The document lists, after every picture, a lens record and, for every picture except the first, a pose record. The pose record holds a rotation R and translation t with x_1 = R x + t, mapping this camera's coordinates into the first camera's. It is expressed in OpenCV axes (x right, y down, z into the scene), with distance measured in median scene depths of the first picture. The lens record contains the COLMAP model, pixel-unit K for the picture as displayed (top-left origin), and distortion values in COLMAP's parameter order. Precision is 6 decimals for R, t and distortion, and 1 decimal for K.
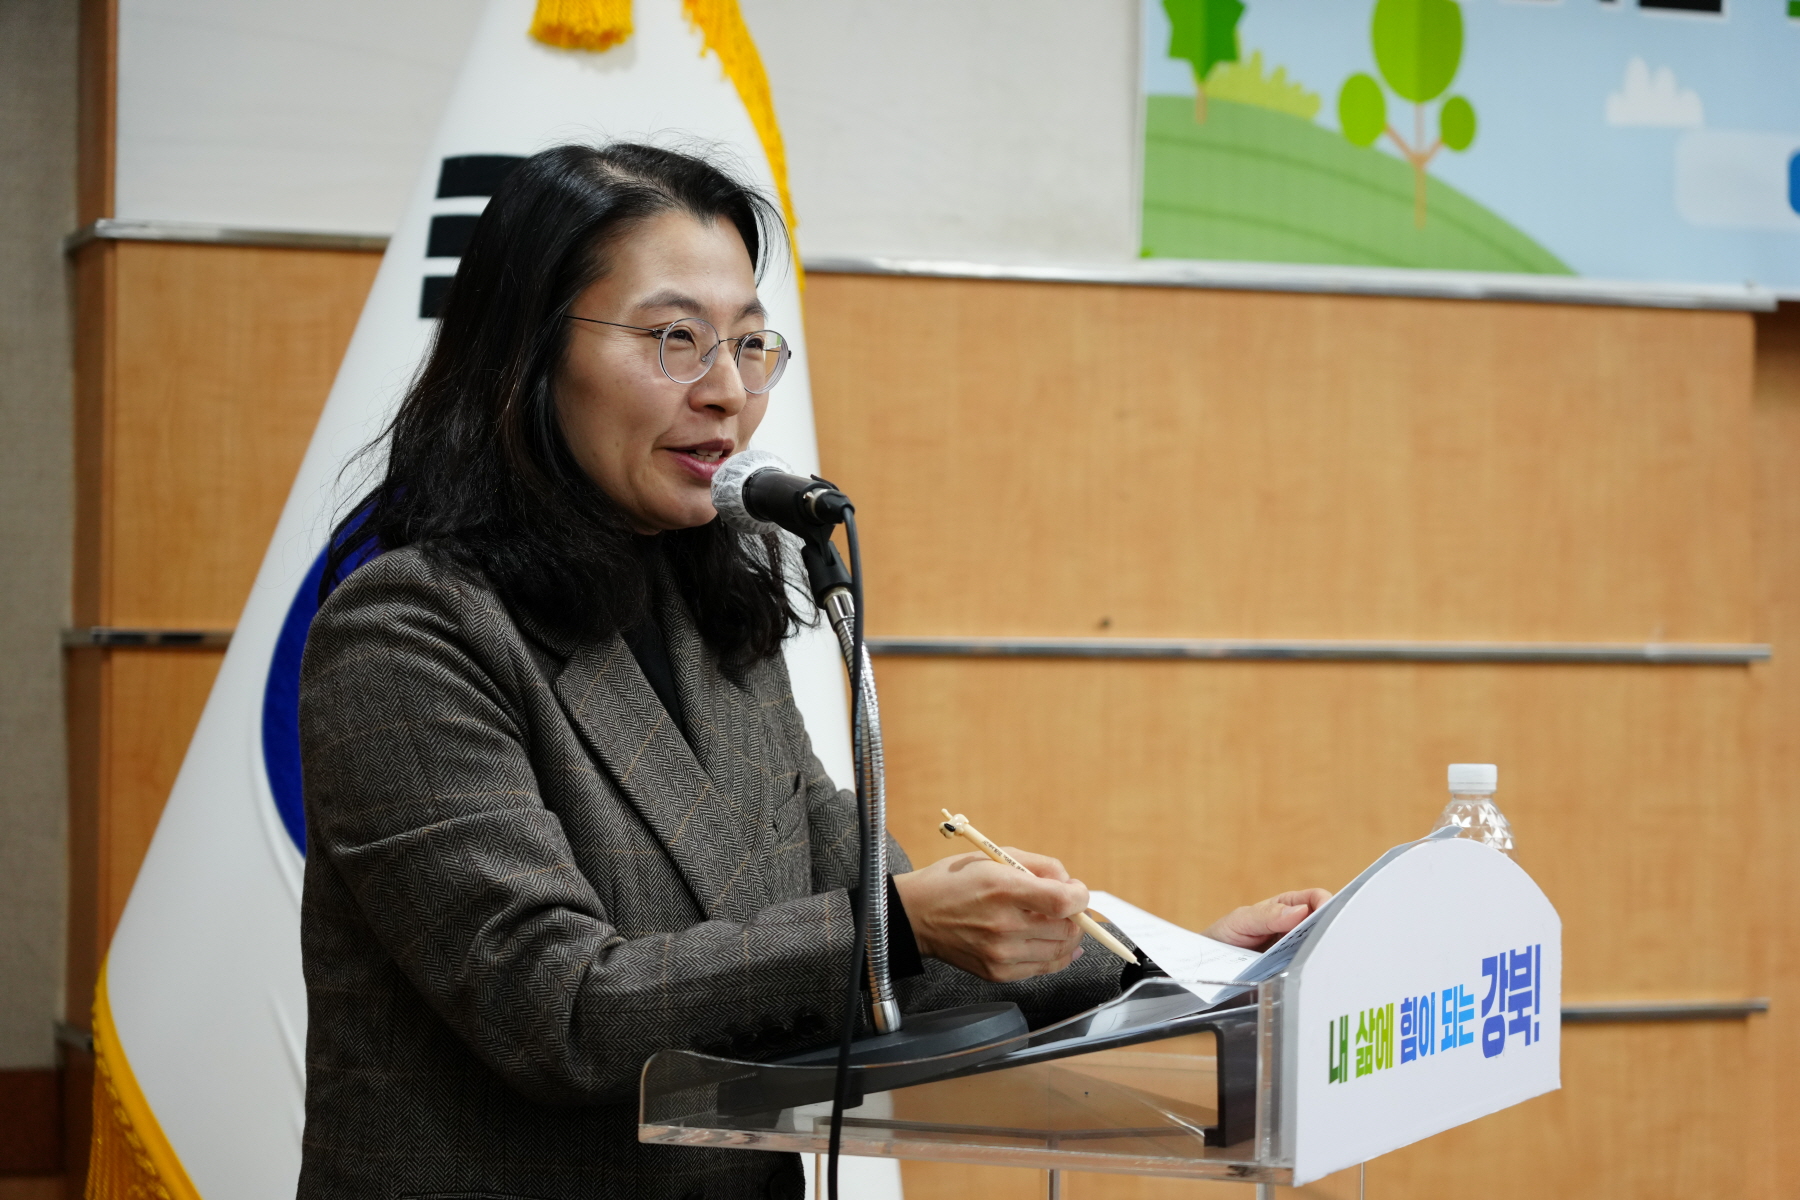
lens RADIAL K [[4270.7, 0, 898.2], [0, 4270.7, 592.2], [0, 0, 1]] dist [0.050259, 0.000000]
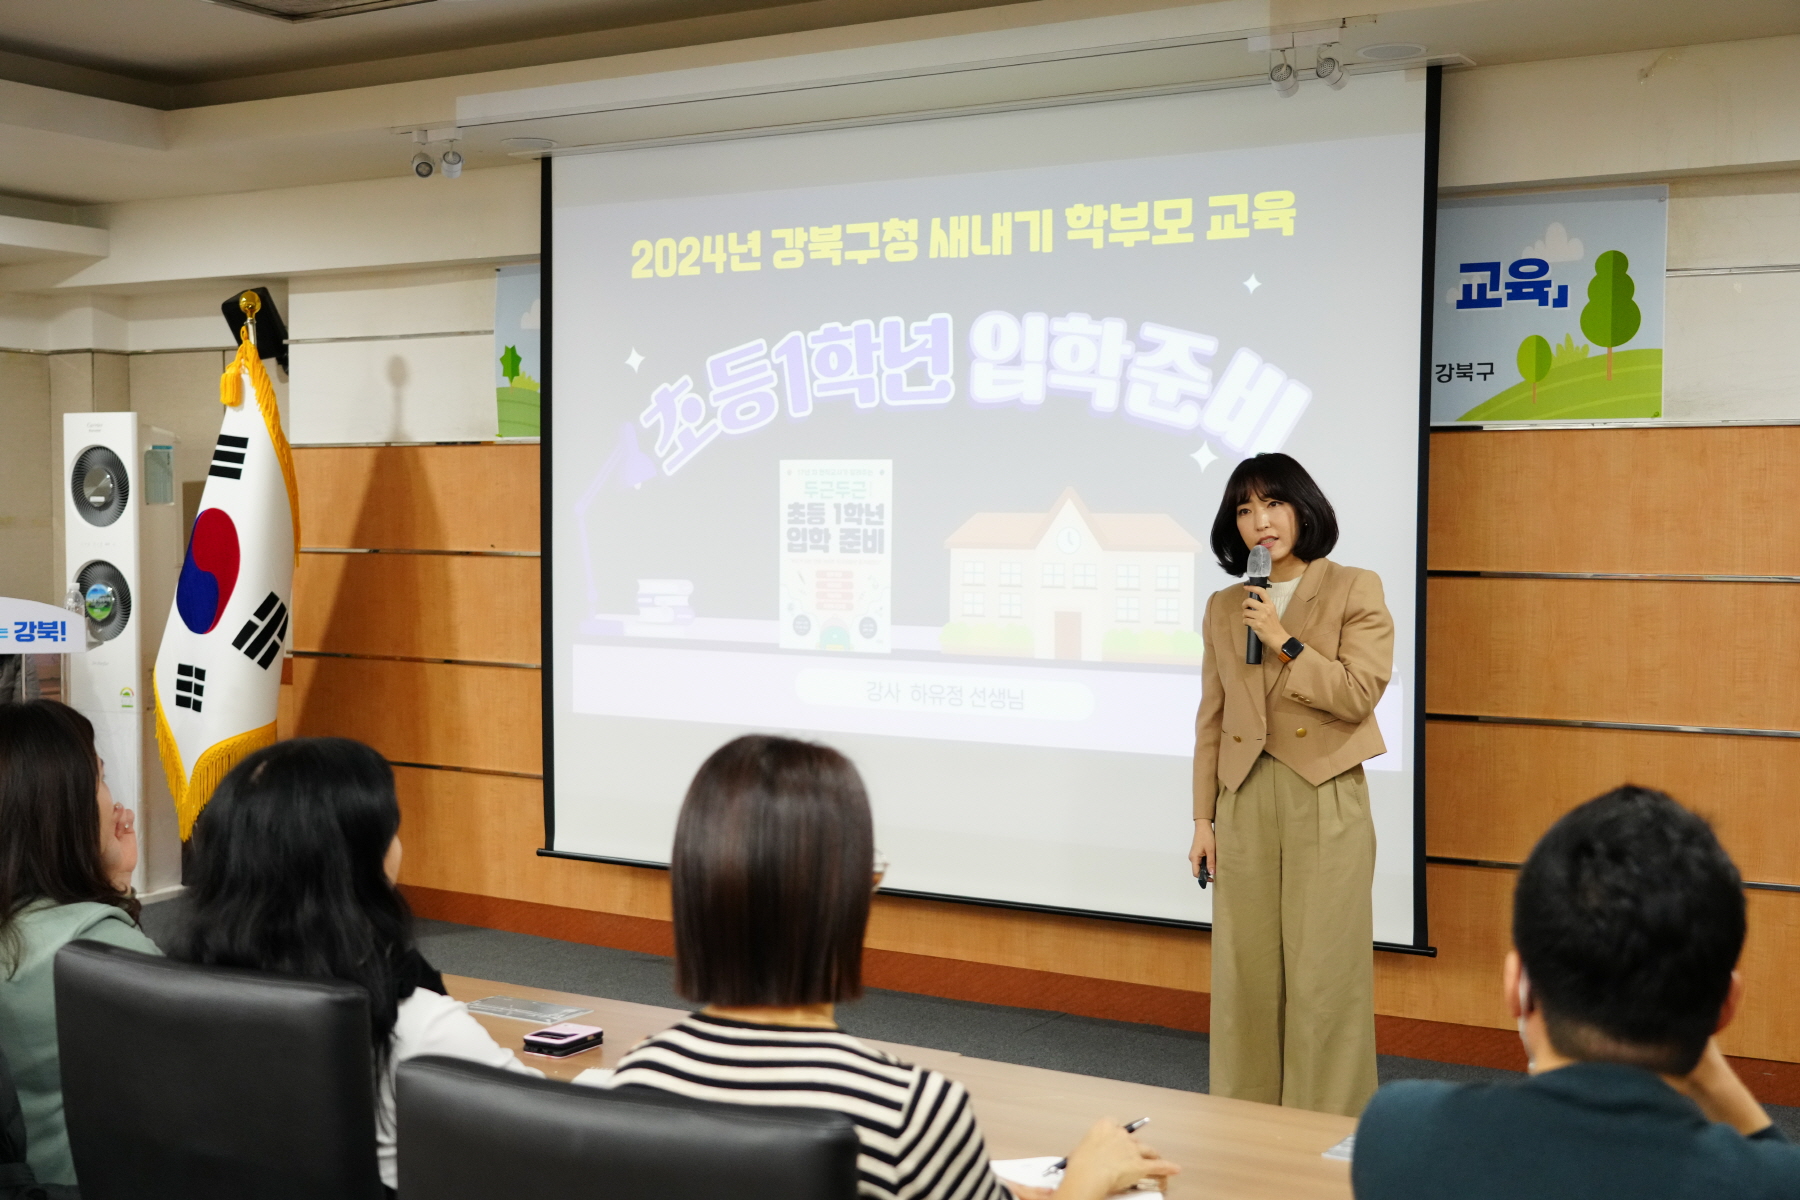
lens RADIAL K [[2158.3, 0, 910.0], [0, 2158.3, 608.8], [0, 0, 1]] dist [0.037101, 0.000000]
pose [[0.594996, 0.026669, -0.803286, 1.594187], [0.009348, 0.999152, 0.040096, -0.008461], [0.803674, -0.031366, 0.594242, 0.245692]]
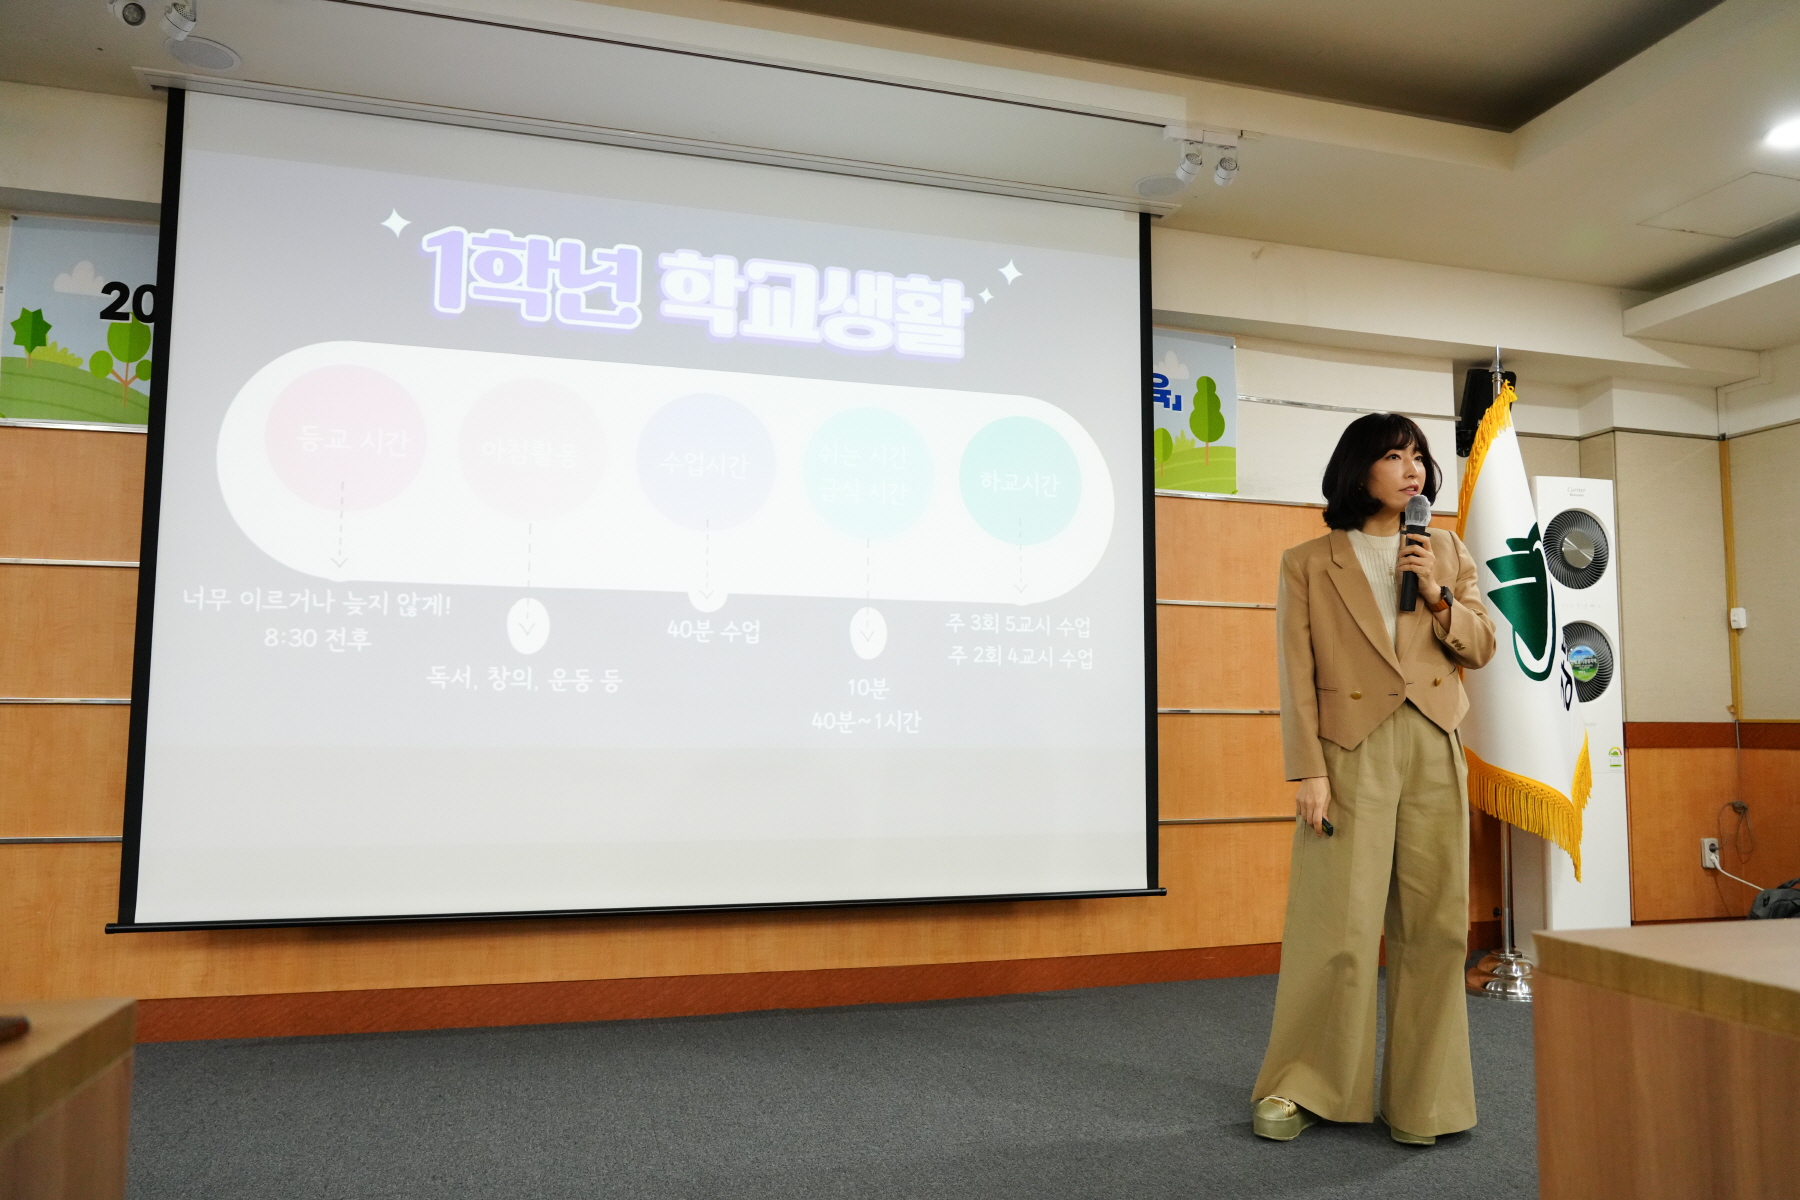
lens RADIAL K [[1278.5, 0, 918.5], [0, 1278.5, 602.4], [0, 0, 1]] dist [-0.005160, 0.008879]
pose [[0.994037, -0.018093, -0.107534, 0.709998], [0.008542, 0.996029, -0.088622, 0.113715], [0.108711, 0.087175, 0.990244, 0.271470]]
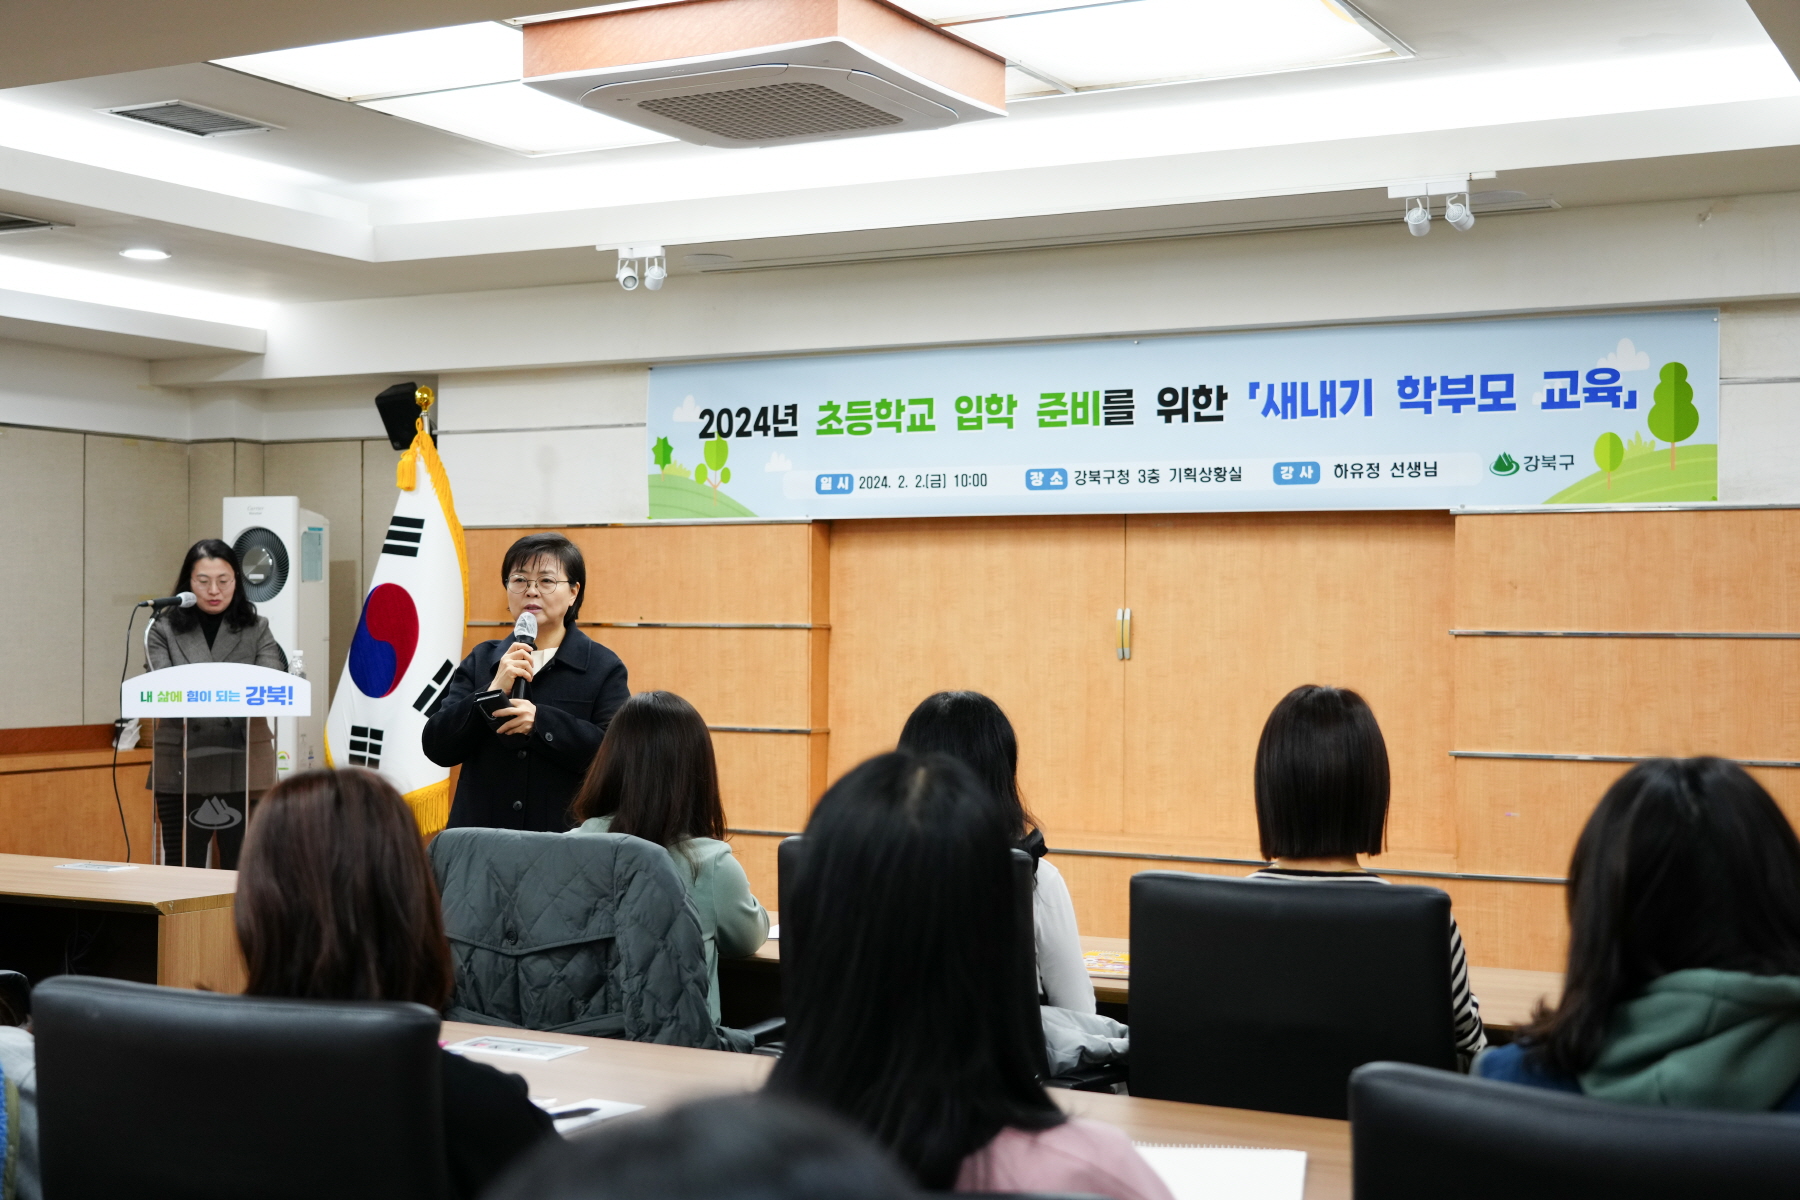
lens RADIAL K [[2317.1, 0, 903.5], [0, 2317.1, 605.5], [0, 0, 1]] dist [0.028803, 0.000000]
pose [[0.637245, -0.012853, -0.770554, 1.717313], [0.008282, 0.999917, -0.009830, 0.017725], [0.770617, -0.000118, 0.637299, -0.104510]]
